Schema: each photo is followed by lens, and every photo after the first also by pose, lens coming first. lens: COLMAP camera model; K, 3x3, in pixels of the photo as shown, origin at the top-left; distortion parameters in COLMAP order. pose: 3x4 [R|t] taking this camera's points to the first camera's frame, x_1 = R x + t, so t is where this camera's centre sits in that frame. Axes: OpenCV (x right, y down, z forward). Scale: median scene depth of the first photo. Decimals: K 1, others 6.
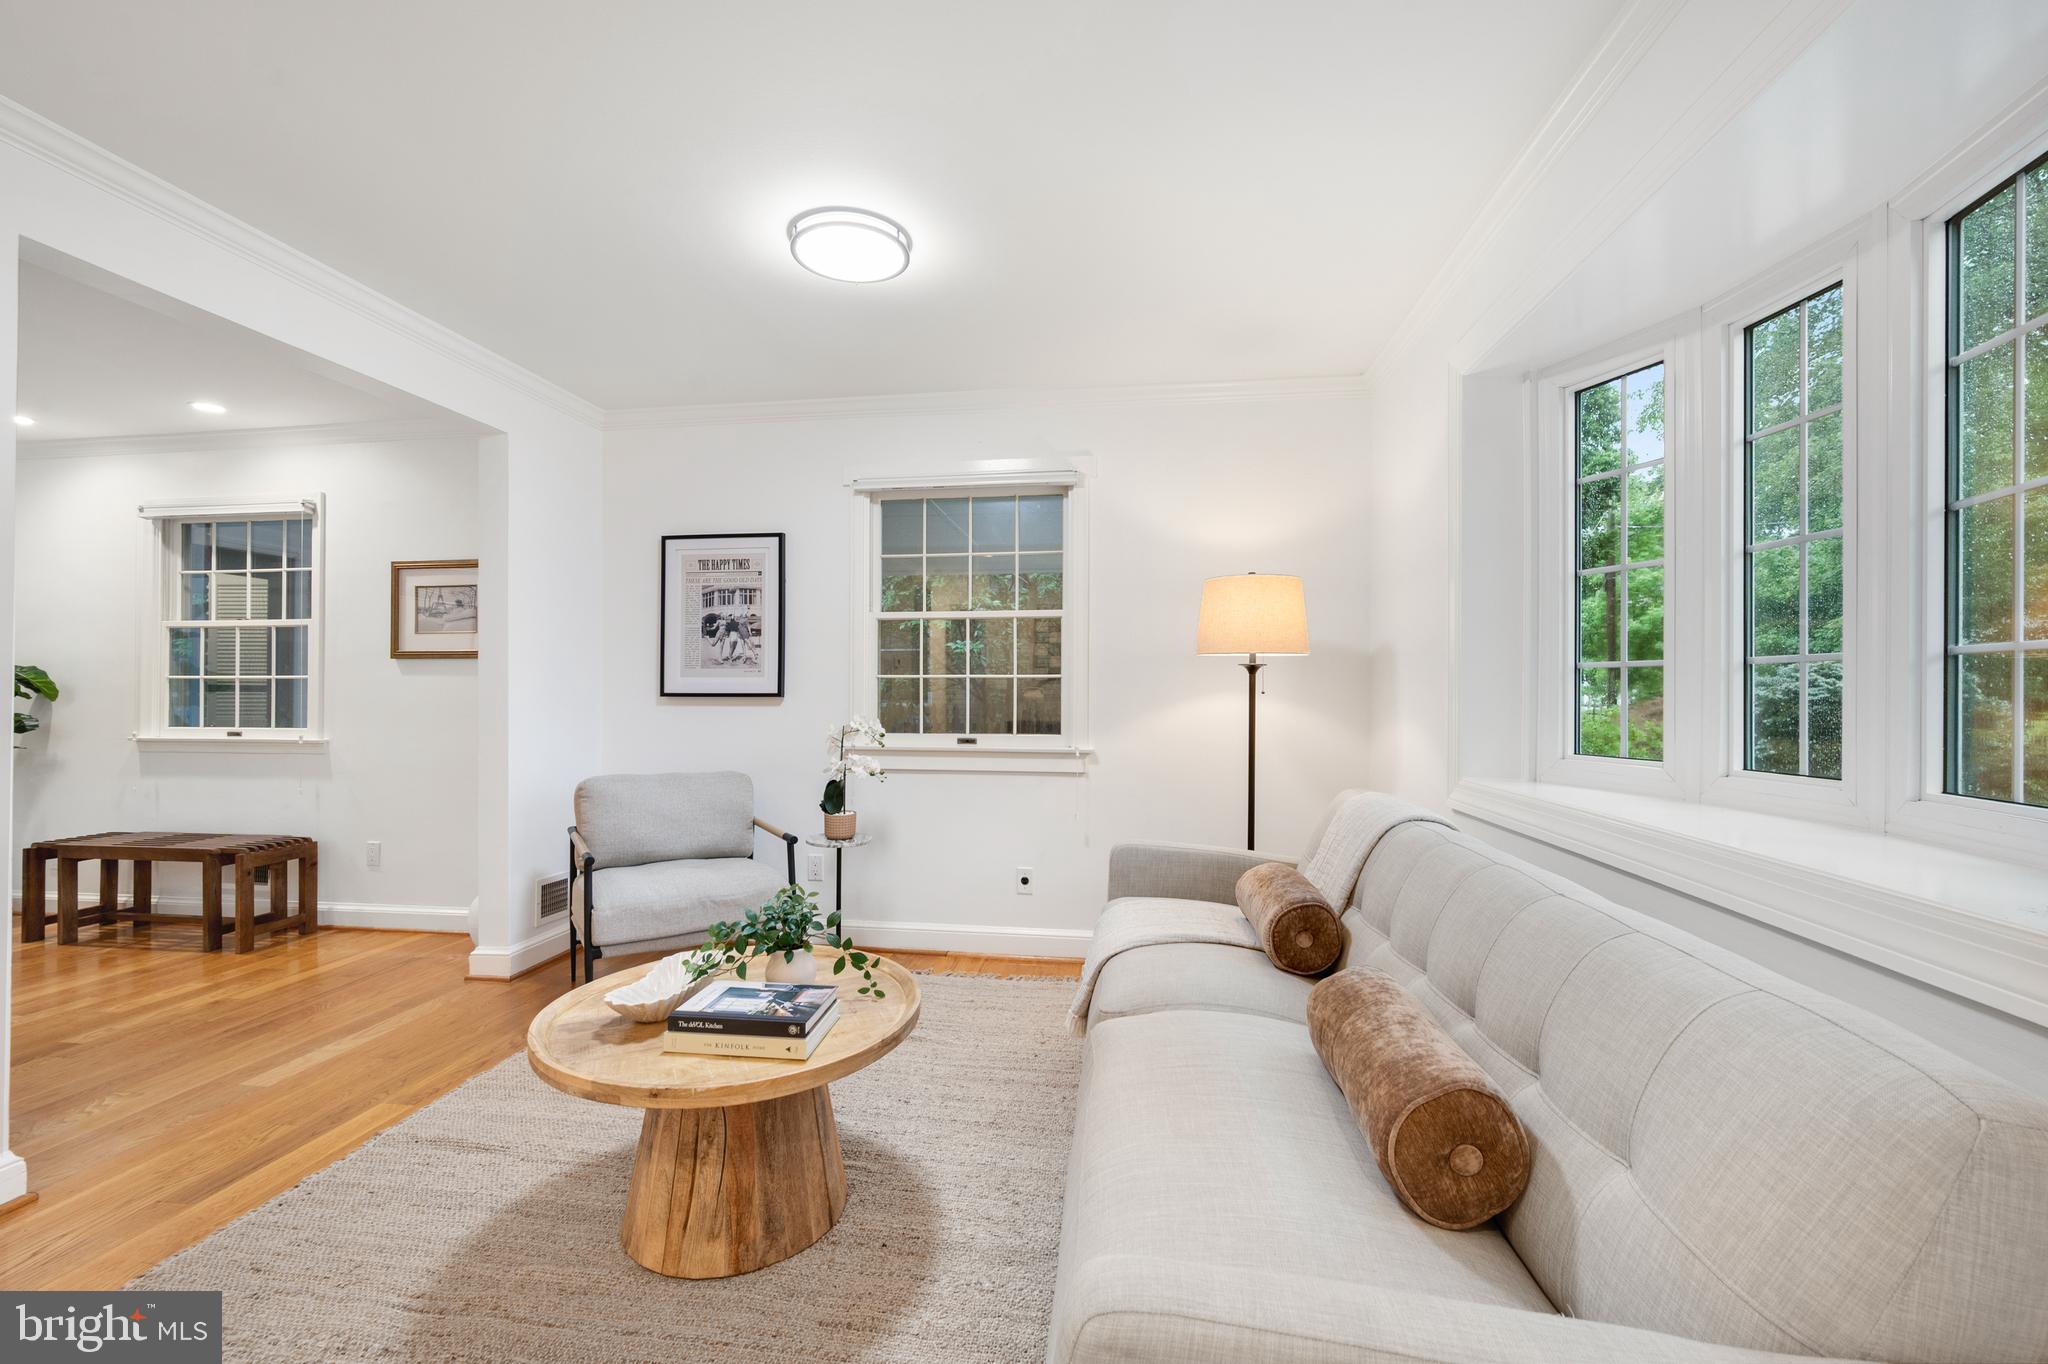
lens RADIAL K [[842.7, 0, 1019.4], [0, 842.7, 687.9], [0, 0, 1]] dist [0.000747, -0.000395]
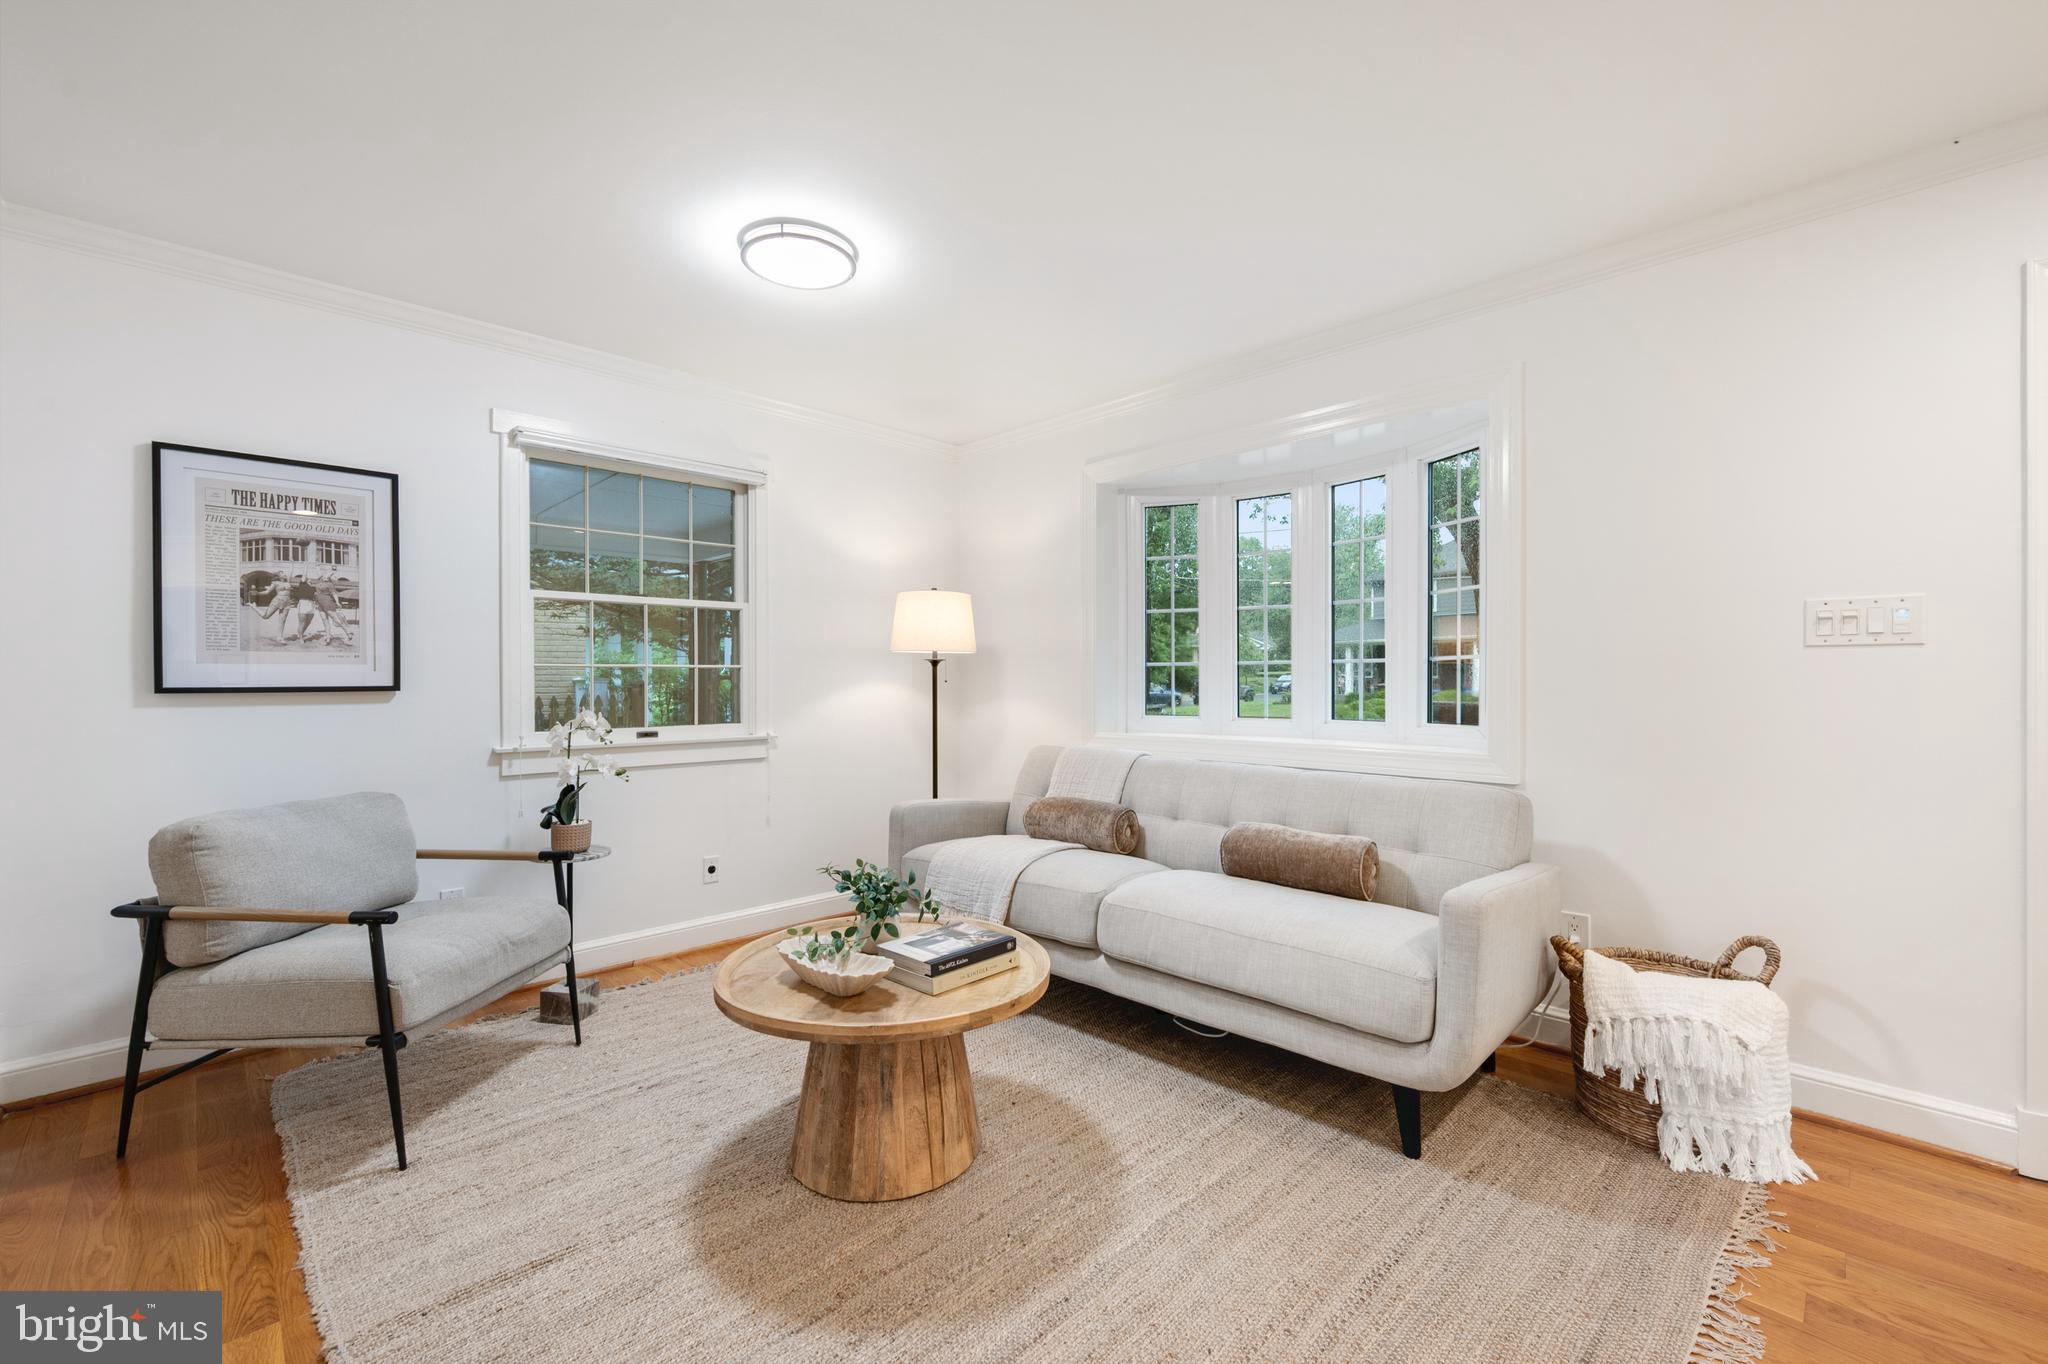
lens RADIAL K [[842.7, 0, 1019.4], [0, 842.7, 687.9], [0, 0, 1]] dist [0.000747, -0.000395]
pose [[0.605356, -0.012362, 0.795858, -0.609315], [0.002851, 0.999907, 0.013363, -0.000704], [-0.795949, -0.005821, 0.605335, 0.104935]]
